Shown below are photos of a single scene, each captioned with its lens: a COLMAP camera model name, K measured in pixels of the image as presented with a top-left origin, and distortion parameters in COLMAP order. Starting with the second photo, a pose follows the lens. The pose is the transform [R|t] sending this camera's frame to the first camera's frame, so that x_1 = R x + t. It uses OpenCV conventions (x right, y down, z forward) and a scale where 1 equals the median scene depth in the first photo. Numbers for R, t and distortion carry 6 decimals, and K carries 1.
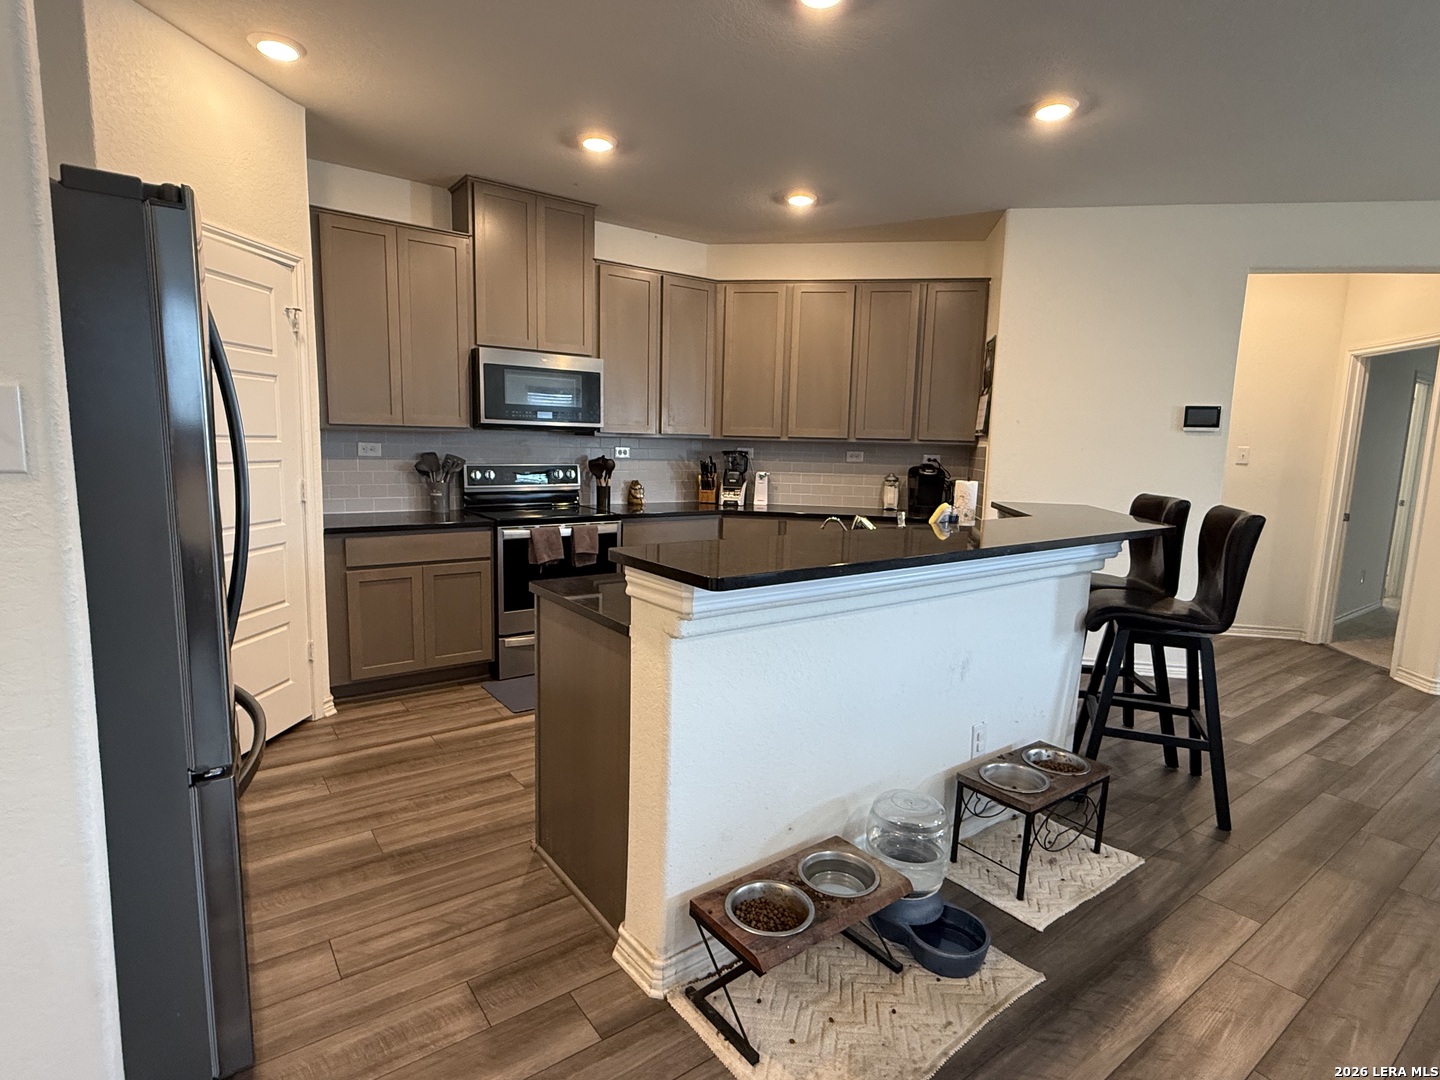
lens RADIAL K [[740.7, 0, 717.1], [0, 740.7, 543.0], [0, 0, 1]] dist [0.001442, 0.000377]
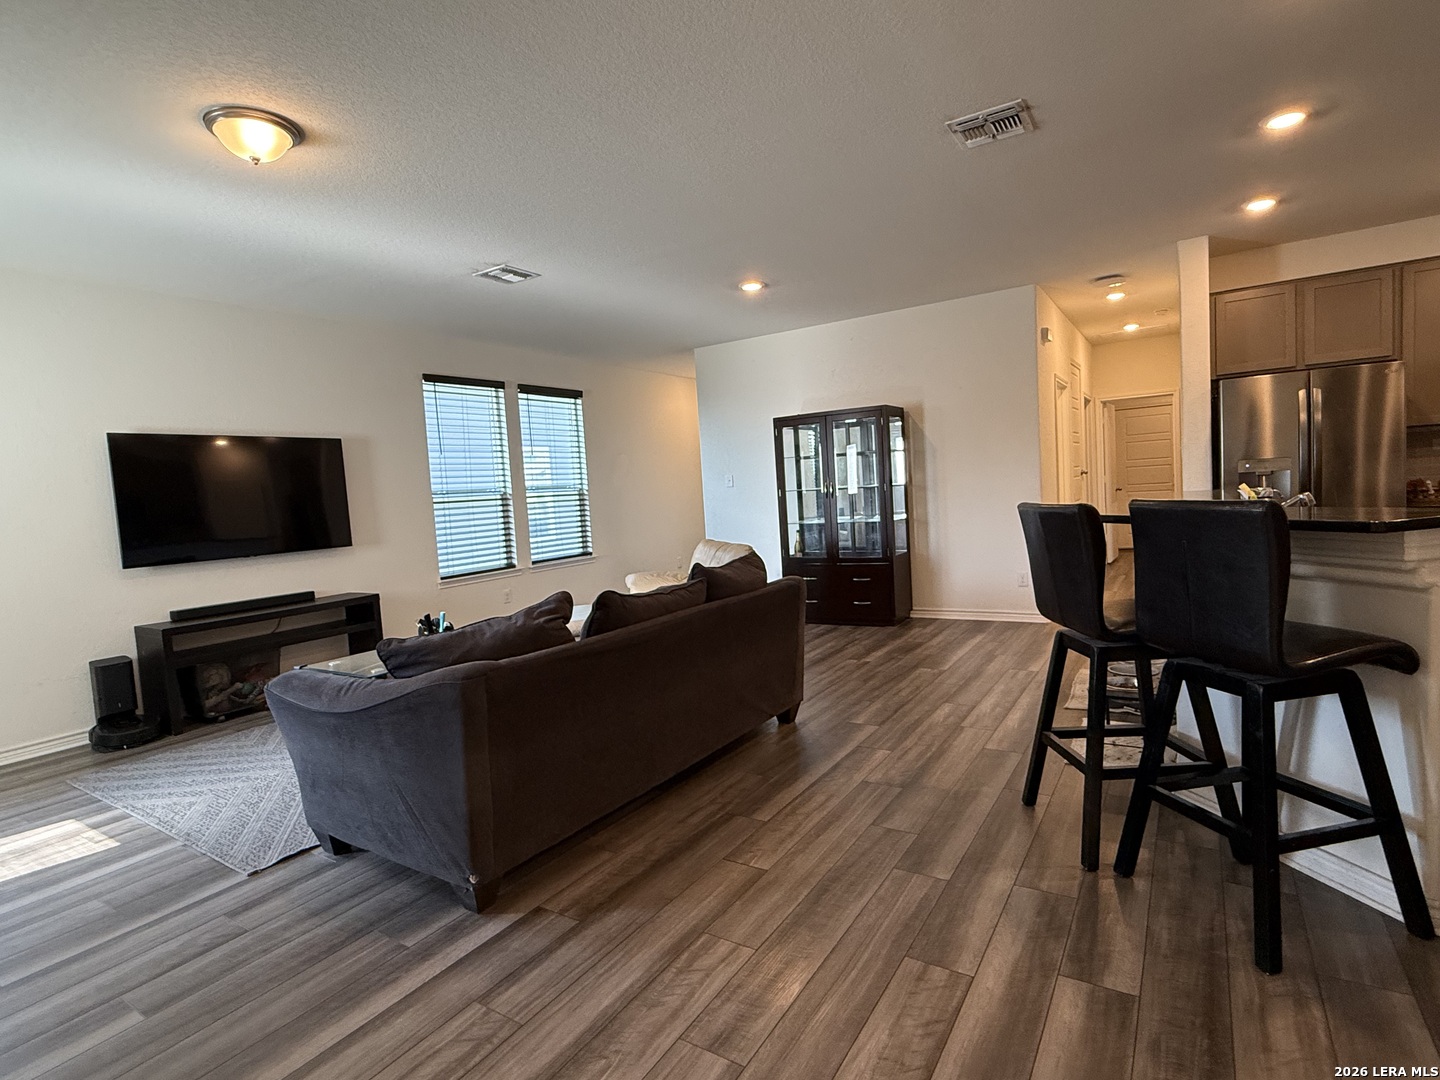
lens RADIAL K [[745.7, 0, 714.2], [0, 745.7, 539.9], [0, 0, 1]] dist [-0.003190, 0.000534]
pose [[-0.933820, 0.056814, -0.353204, 0.969860], [-0.009918, 0.982818, 0.184313, -0.113820], [0.357606, 0.175619, -0.917211, 1.166019]]
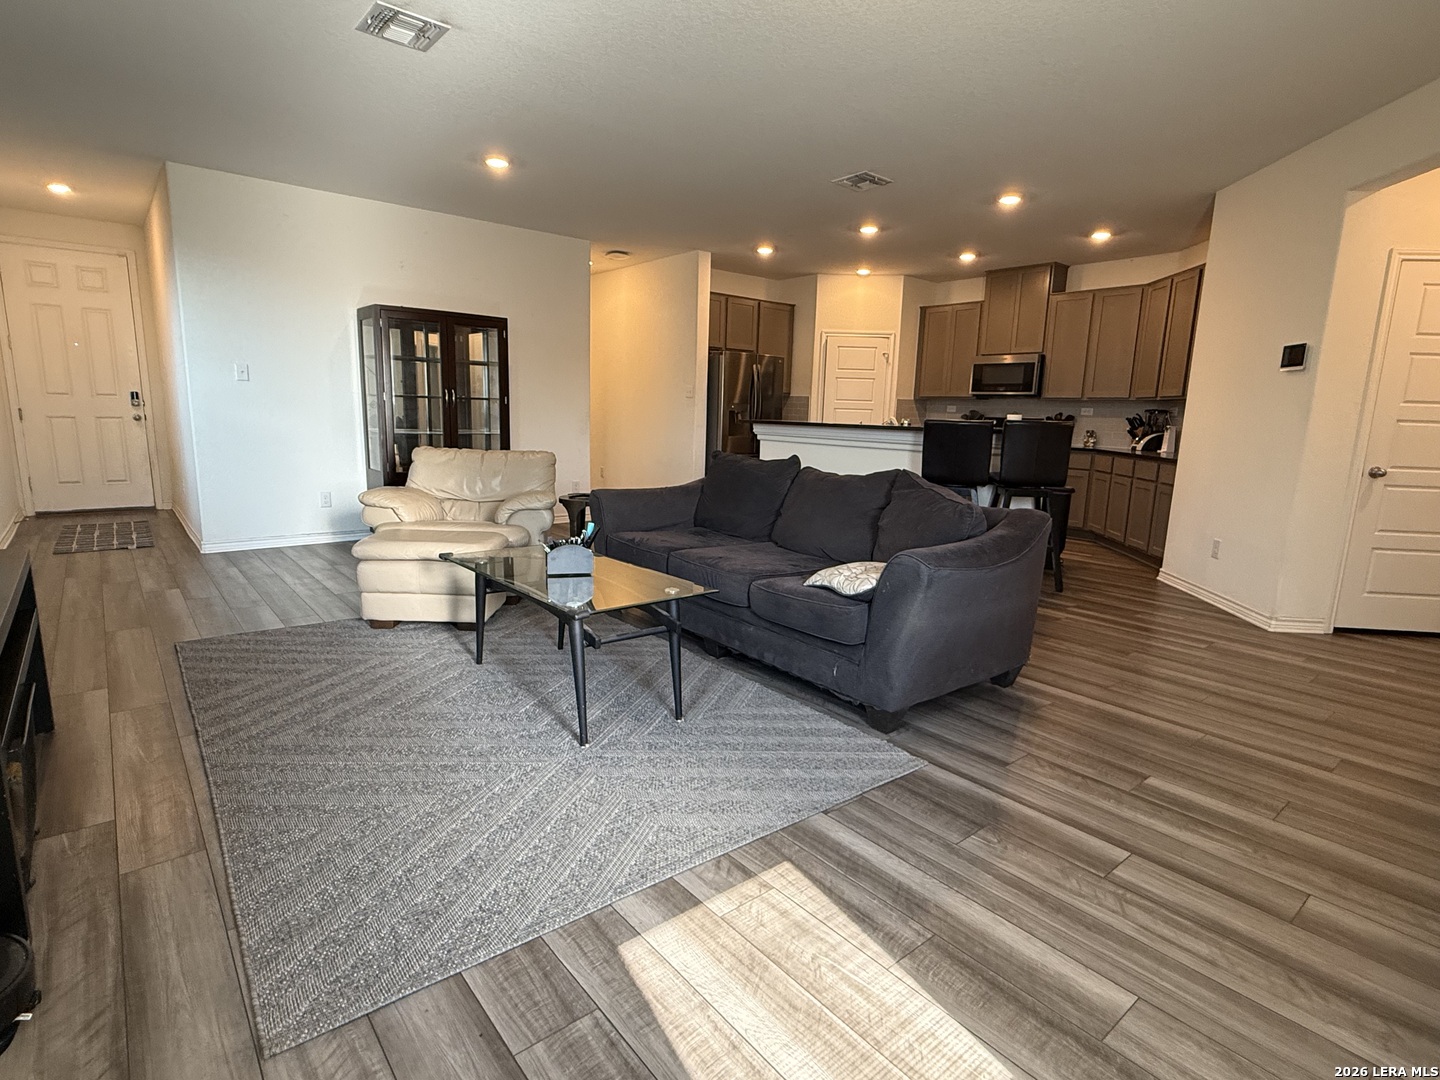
lens RADIAL K [[740.7, 0, 717.1], [0, 740.7, 543.0], [0, 0, 1]] dist [0.001442, 0.000377]
pose [[0.057868, 0.154072, -0.986364, 1.713353], [-0.161632, 0.976430, 0.143038, 0.057227], [0.985153, 0.151151, 0.081407, 0.221722]]
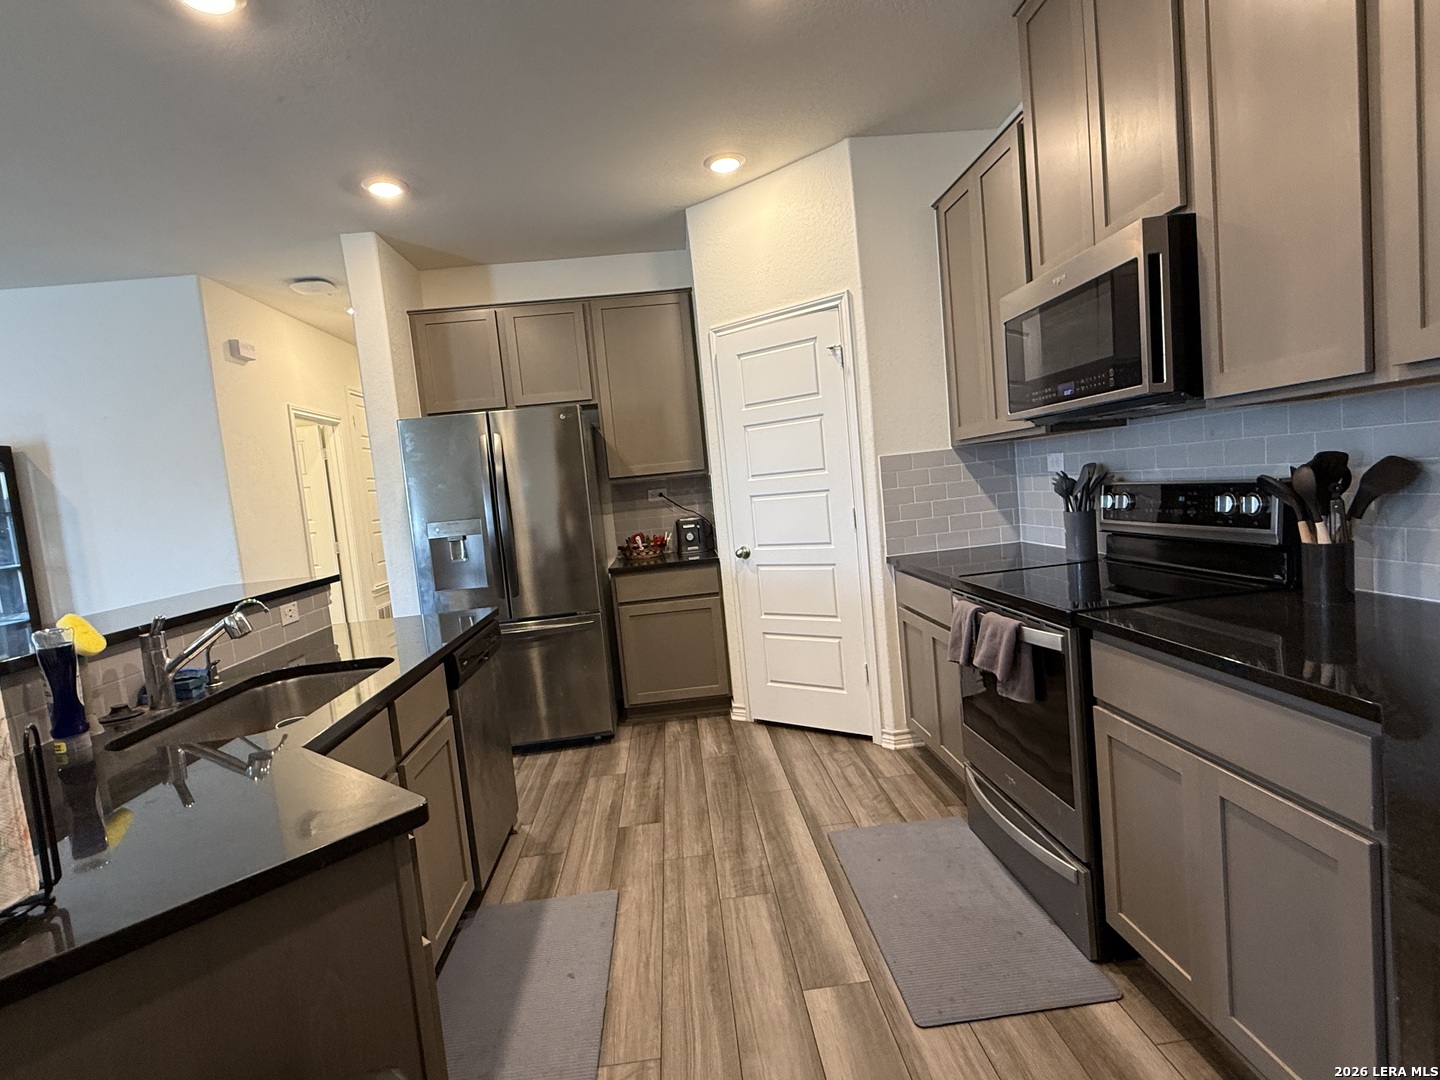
lens RADIAL K [[740.7, 0, 717.1], [0, 740.7, 543.0], [0, 0, 1]] dist [0.001442, 0.000377]
pose [[-0.538320, 0.093509, -0.837537, 0.341761], [-0.032190, 0.990818, 0.131313, -0.135865], [0.842125, 0.097649, -0.530367, 1.143977]]
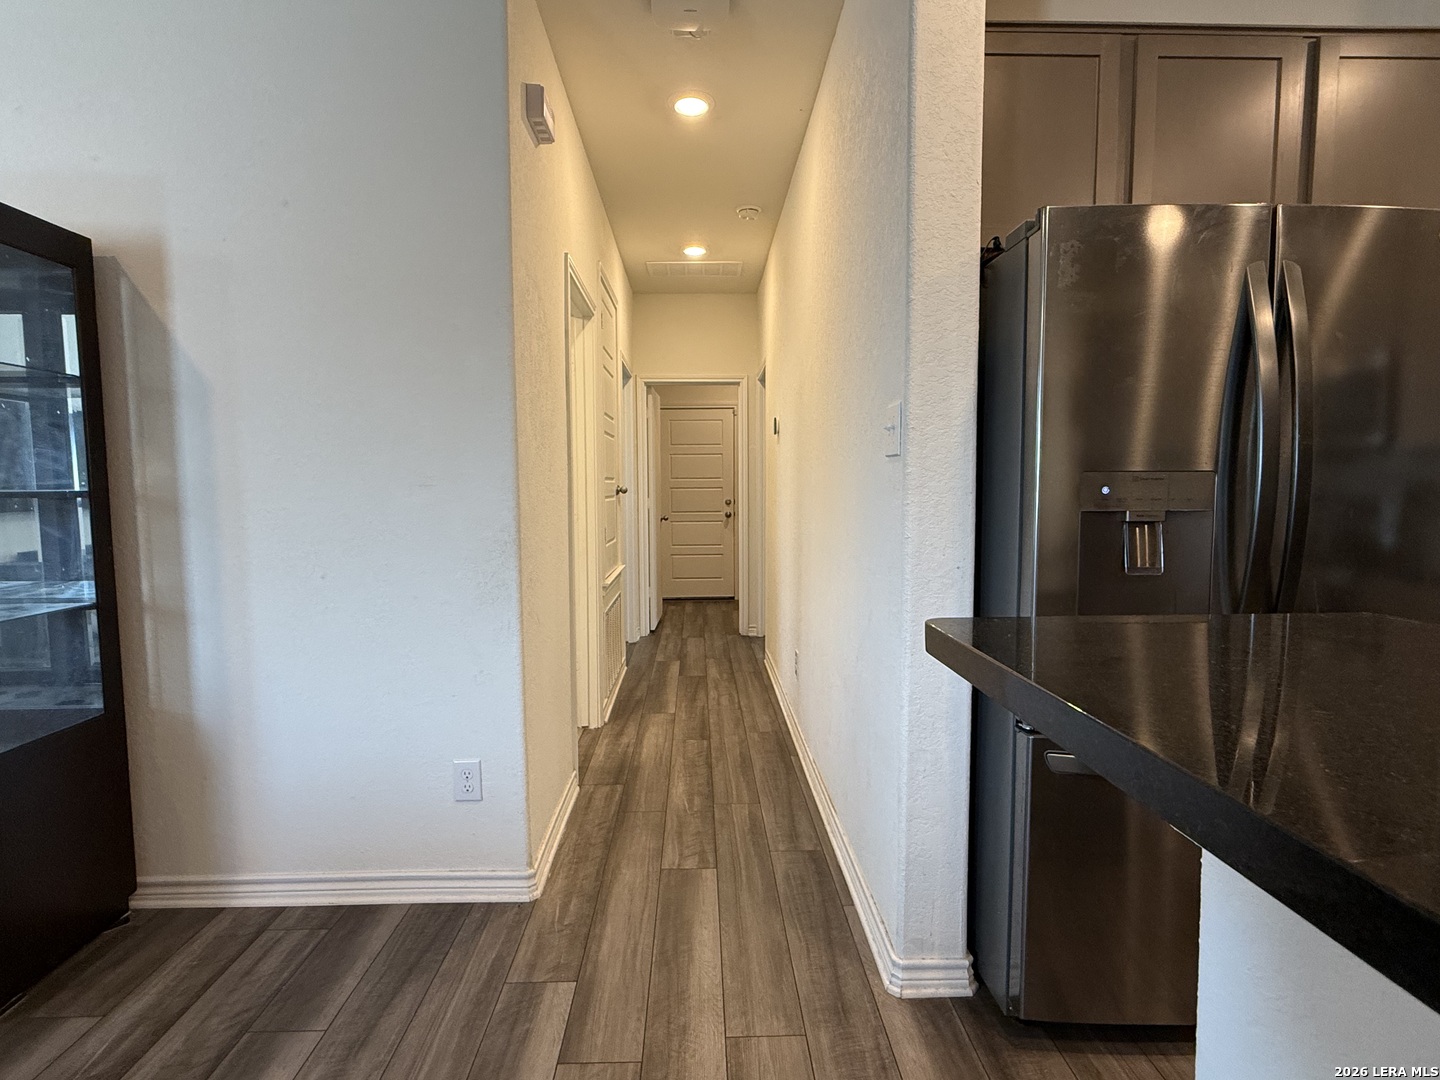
lens RADIAL K [[727.3, 0, 715.7], [0, 727.3, 541.5], [0, 0, 1]] dist [-0.000081, 0.000142]
pose [[-0.571753, 0.038639, -0.819515, 0.164586], [-0.119614, 0.984291, 0.129860, -0.019093], [0.811659, 0.172273, -0.558150, 0.412975]]
